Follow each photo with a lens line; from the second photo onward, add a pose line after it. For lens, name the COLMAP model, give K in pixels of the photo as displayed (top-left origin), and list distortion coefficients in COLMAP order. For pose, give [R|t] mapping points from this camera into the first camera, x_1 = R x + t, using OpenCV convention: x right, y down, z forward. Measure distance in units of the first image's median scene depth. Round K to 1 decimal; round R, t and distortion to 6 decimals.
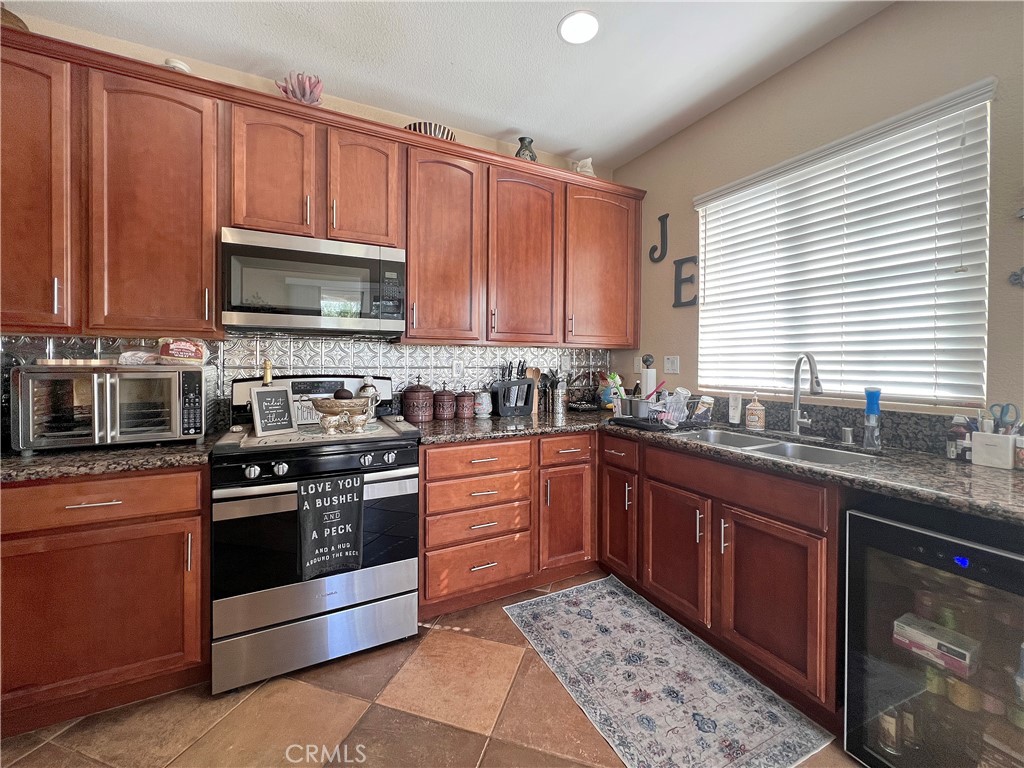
lens RADIAL K [[410.3, 0, 516.6], [0, 410.3, 366.2], [0, 0, 1]] dist [-0.002188, 0.001213]
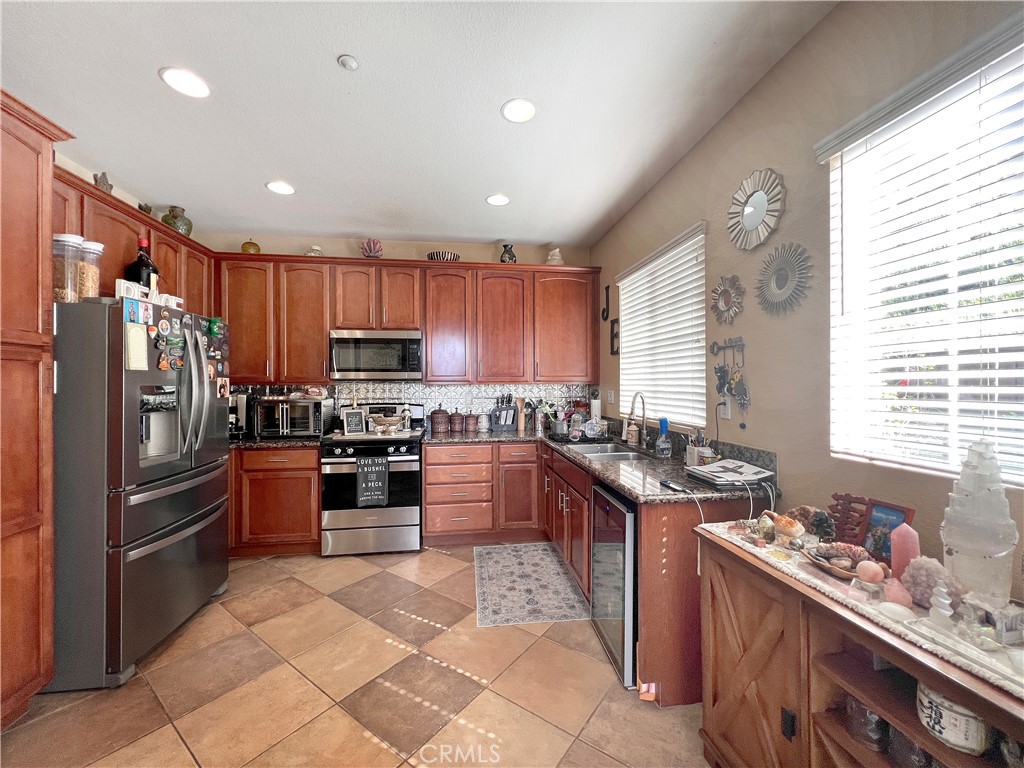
lens RADIAL K [[410.3, 0, 512.7], [0, 410.3, 383.7], [0, 0, 1]] dist [-0.002188, 0.001213]
pose [[0.939937, -0.008253, -0.341247, 0.739310], [0.005120, 0.999936, -0.010081, -0.048152], [0.341309, 0.007728, 0.939919, -0.533186]]
